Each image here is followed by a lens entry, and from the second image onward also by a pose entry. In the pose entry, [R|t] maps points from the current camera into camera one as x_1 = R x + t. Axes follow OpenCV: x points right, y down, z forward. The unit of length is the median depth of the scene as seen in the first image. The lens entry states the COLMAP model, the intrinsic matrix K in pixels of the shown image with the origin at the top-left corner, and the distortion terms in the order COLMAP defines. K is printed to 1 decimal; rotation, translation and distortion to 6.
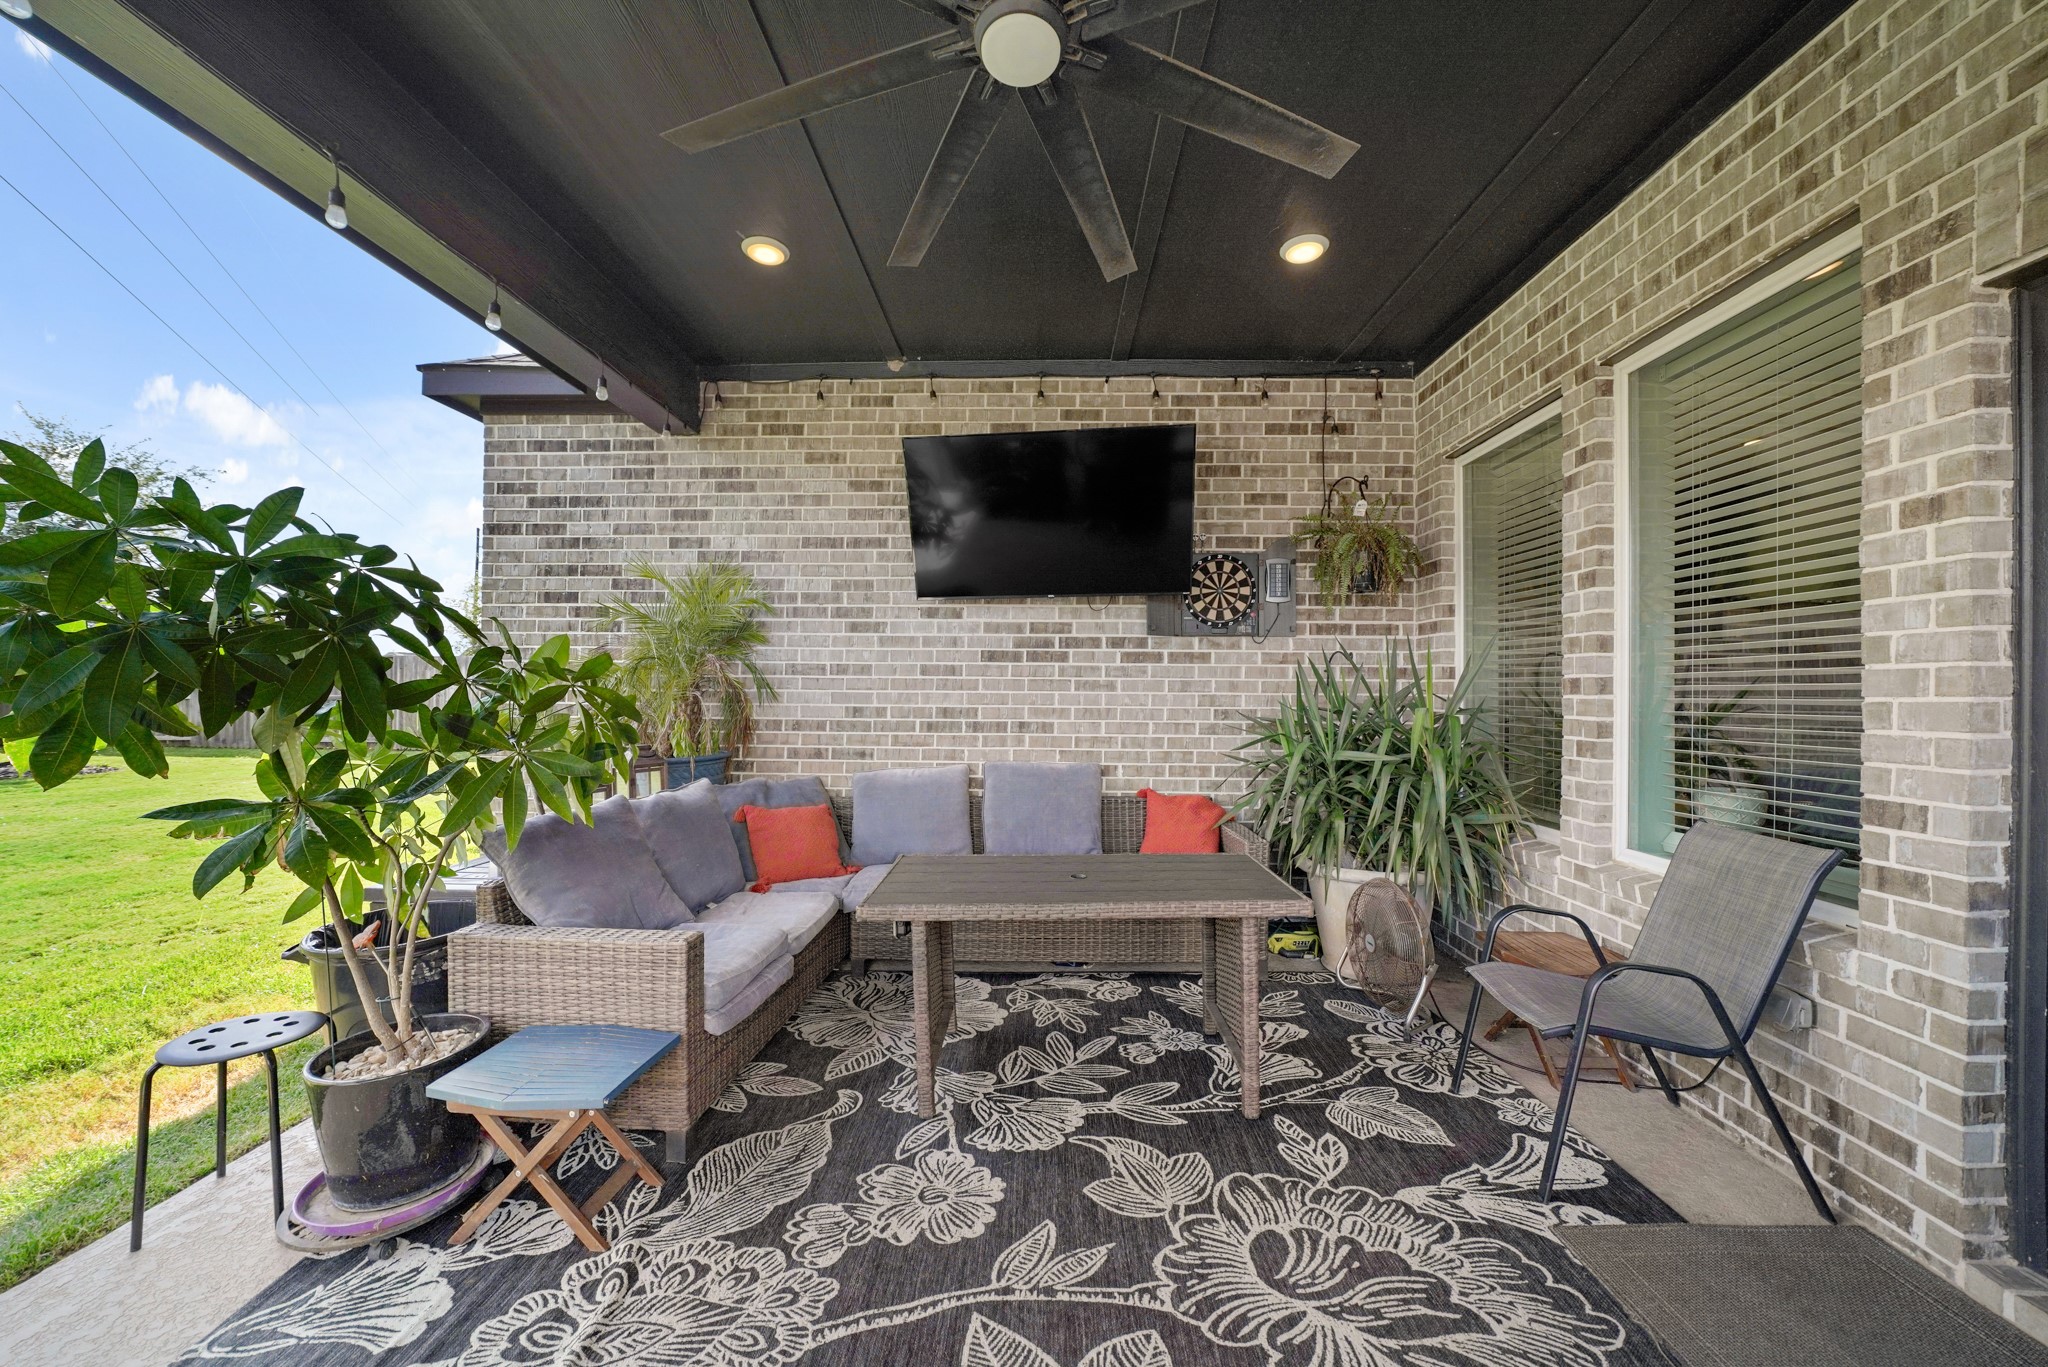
lens RADIAL K [[744.2, 0, 1030.4], [0, 744.2, 692.3], [0, 0, 1]] dist [-0.019112, 0.000014]
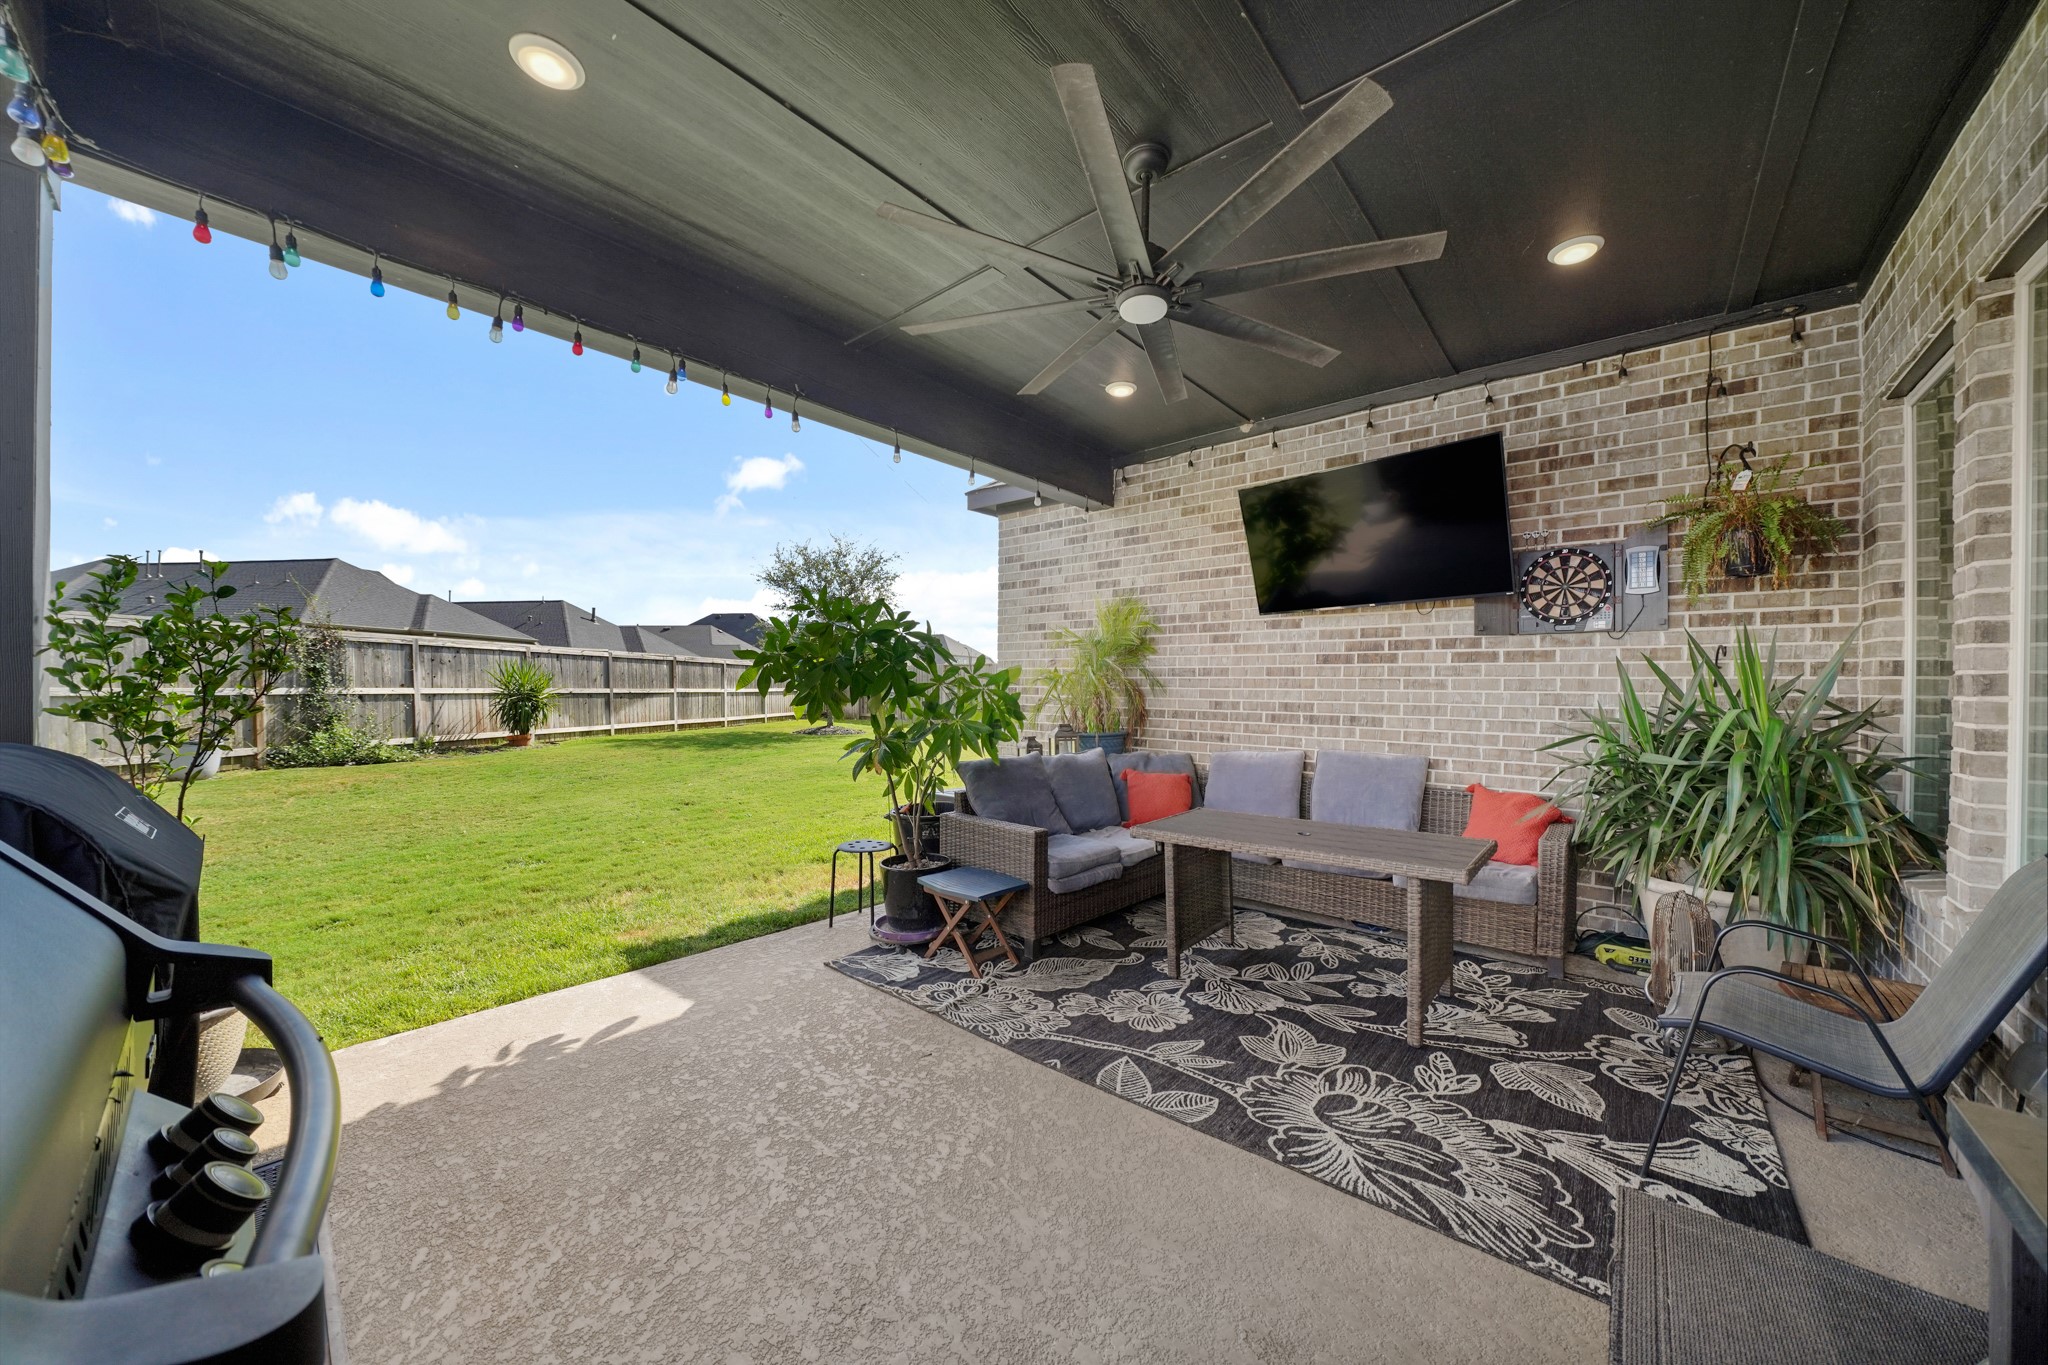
lens RADIAL K [[711.7, 0, 1028.9], [0, 711.7, 692.2], [0, 0, 1]] dist [-0.028600, 0.003537]
pose [[0.770195, 0.005839, -0.637781, 0.299889], [-0.003197, 0.999981, 0.005294, -0.001112], [0.637800, -0.002038, 0.770199, -0.152087]]
